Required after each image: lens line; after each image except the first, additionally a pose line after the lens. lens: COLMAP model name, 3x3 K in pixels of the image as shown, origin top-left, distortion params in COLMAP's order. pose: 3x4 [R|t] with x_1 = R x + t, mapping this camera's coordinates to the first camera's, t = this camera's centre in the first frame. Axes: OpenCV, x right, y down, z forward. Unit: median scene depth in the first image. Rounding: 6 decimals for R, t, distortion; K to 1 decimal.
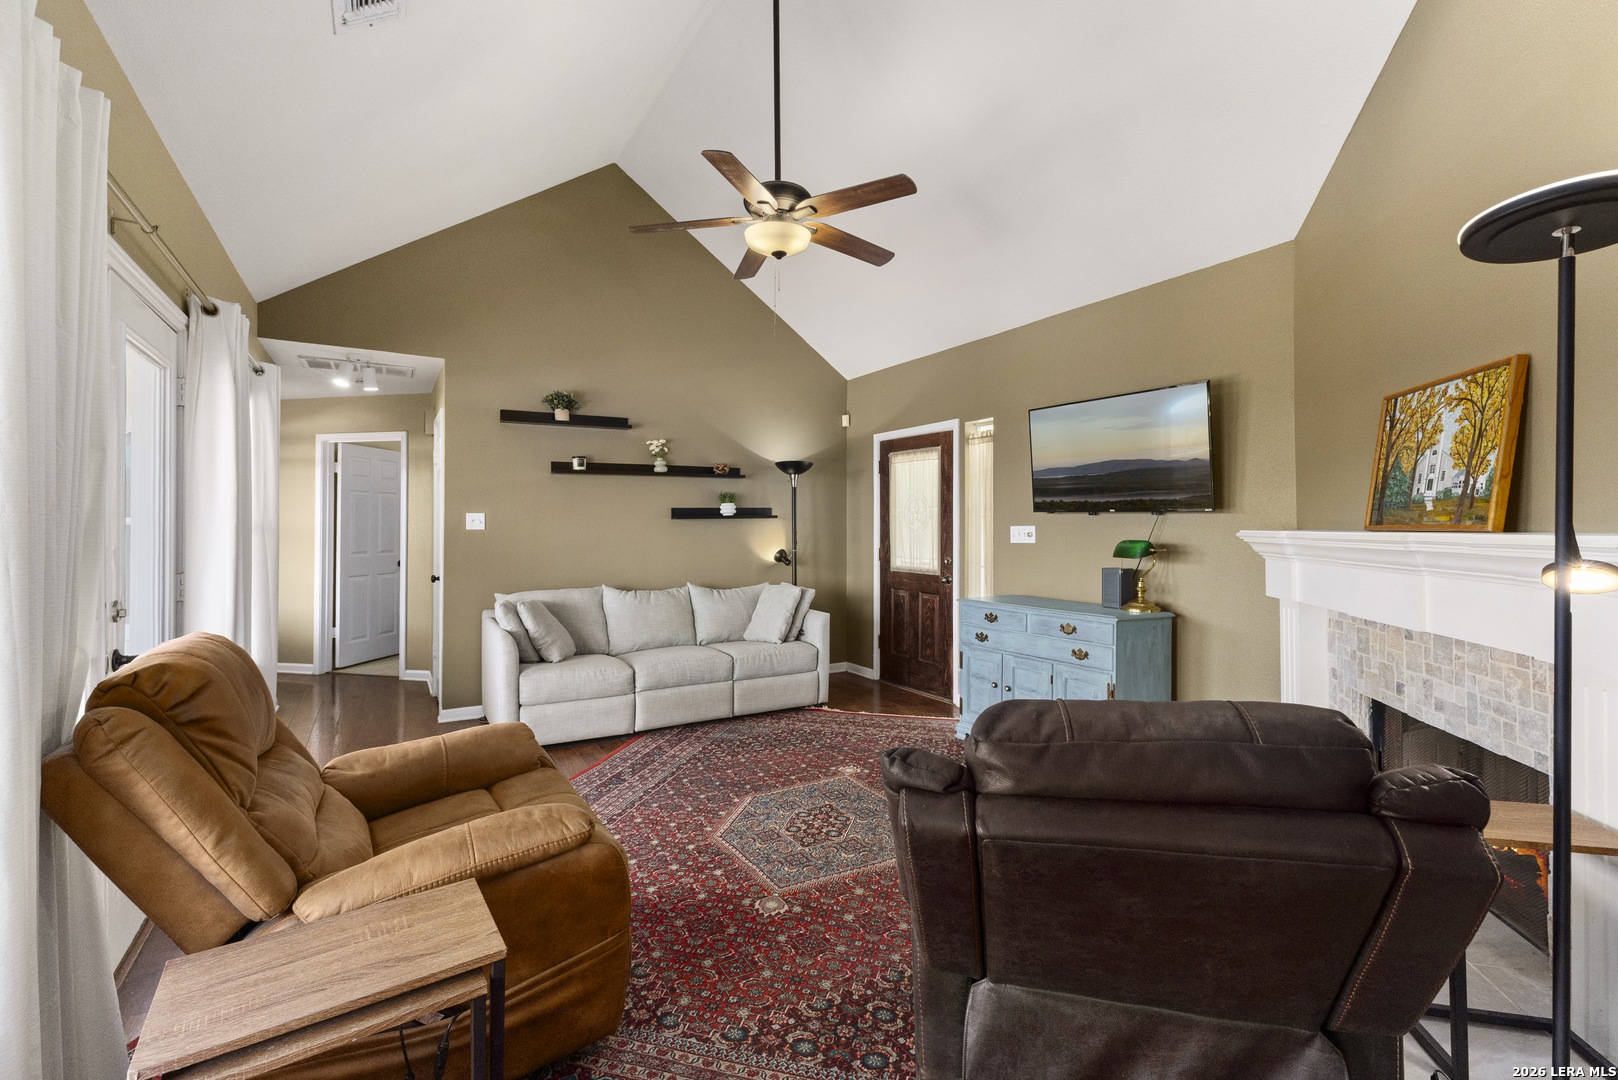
lens RADIAL K [[701.2, 0, 803.2], [0, 701.2, 528.4], [0, 0, 1]] dist [0.009613, -0.000031]
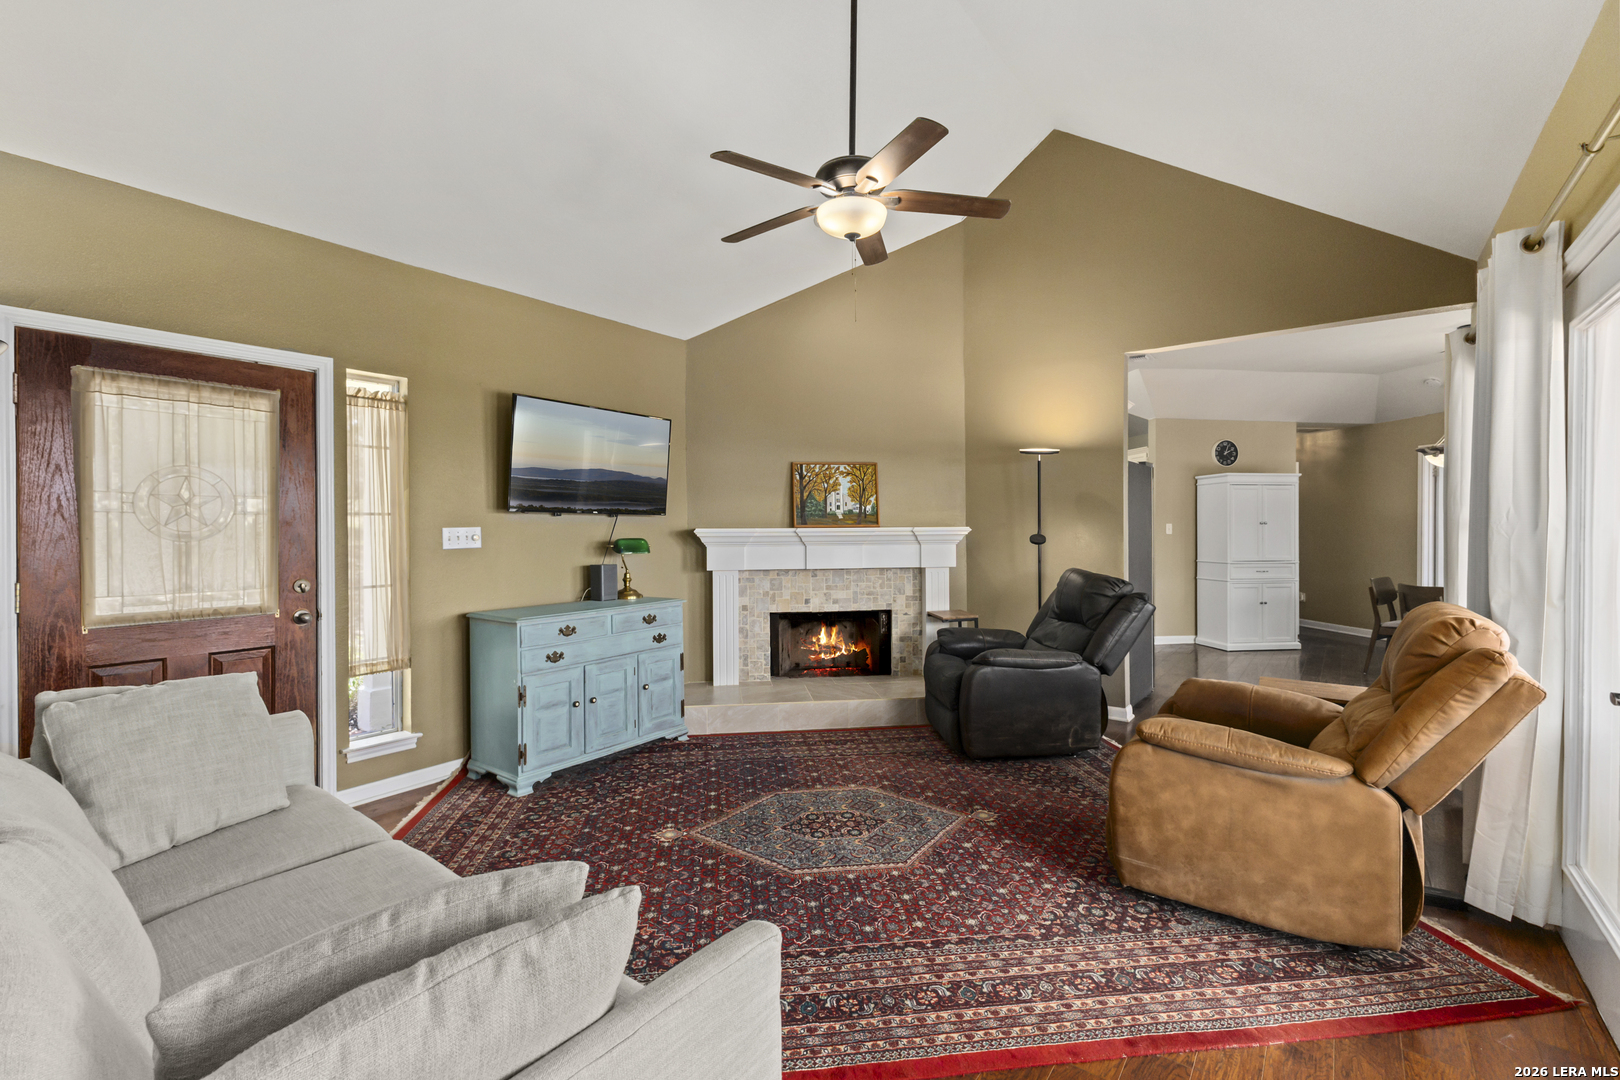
lens RADIAL K [[699.5, 0, 810.0], [0, 699.5, 540.0], [0, 0, 1]] dist [0.002483, 0.000256]
pose [[-0.371266, -0.018854, 0.928335, -0.538298], [0.008429, 0.999684, 0.023674, -0.004183], [-0.928488, 0.016614, -0.370990, 0.851241]]
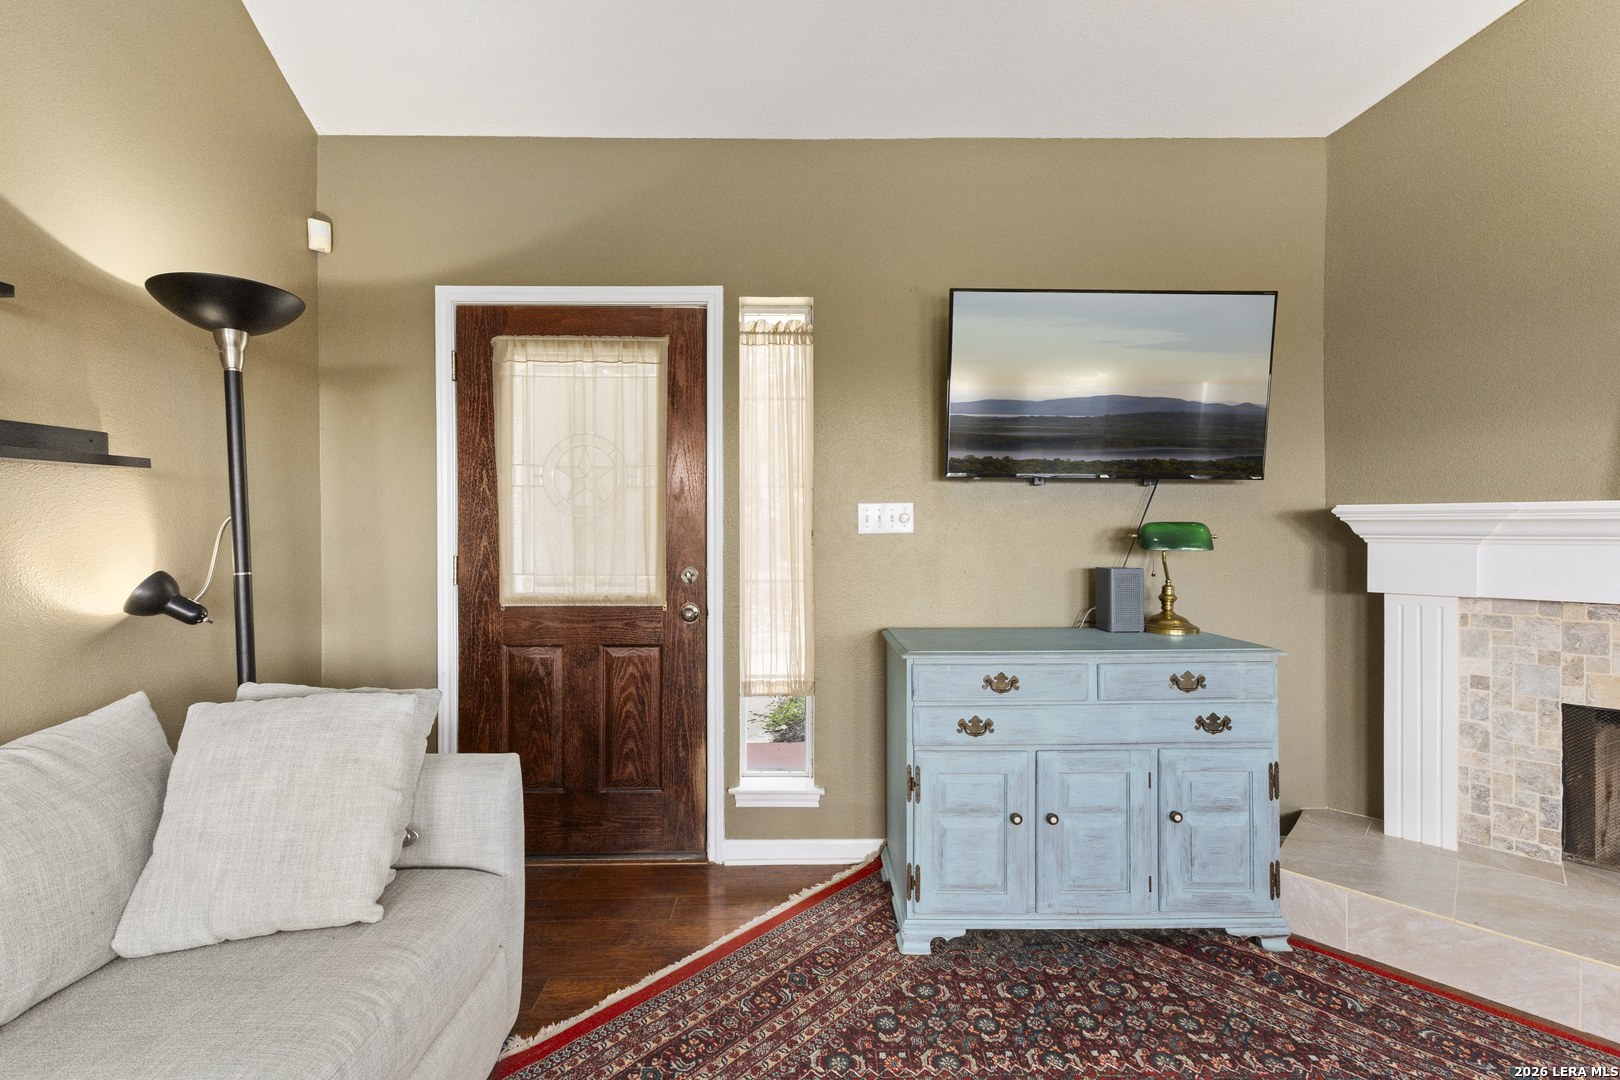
lens RADIAL K [[696.7, 0, 804.4], [0, 696.7, 535.1], [0, 0, 1]] dist [0.011213, -0.000552]
pose [[0.502918, -0.011368, 0.864259, -0.181058], [0.006337, 0.999935, 0.009465, 0.014916], [-0.864311, 0.000717, 0.502958, 0.714339]]
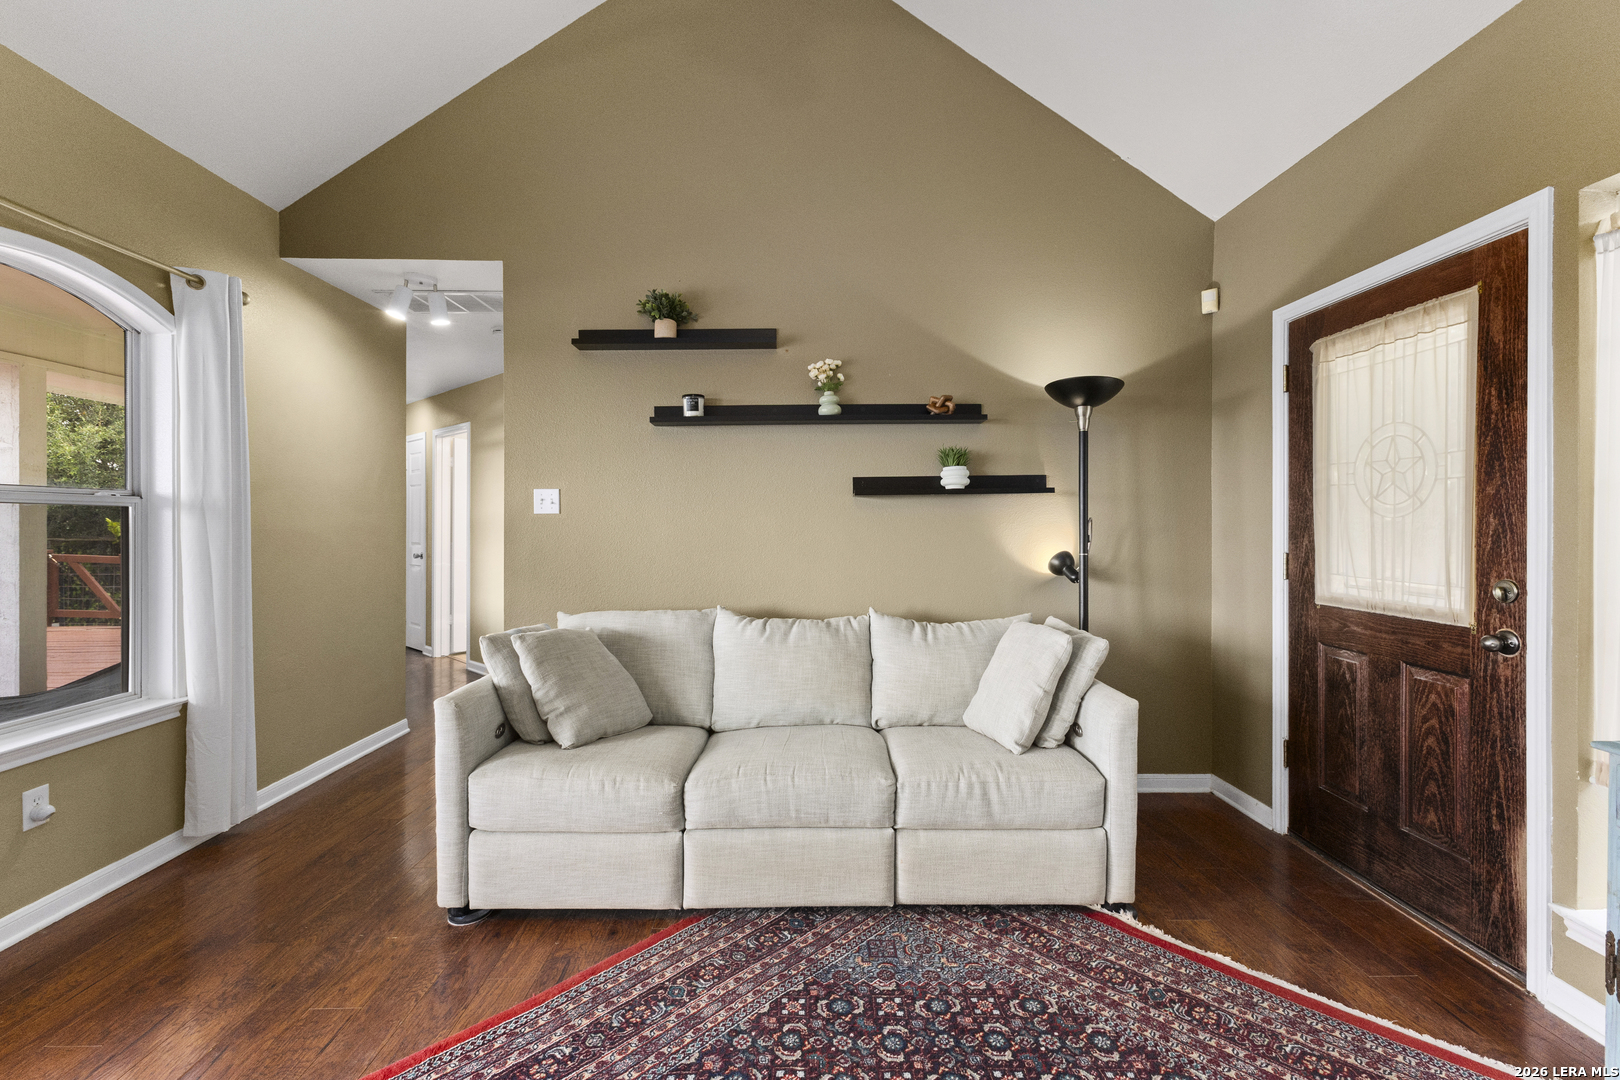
lens RADIAL K [[700.4, 0, 809.6], [0, 700.4, 527.1], [0, 0, 1]] dist [0.011832, -0.000080]
pose [[0.870194, 0.000754, -0.492708, 0.075303], [-0.000939, 1.000000, -0.000129, 0.013512], [0.492708, 0.000575, 0.870195, 0.518955]]
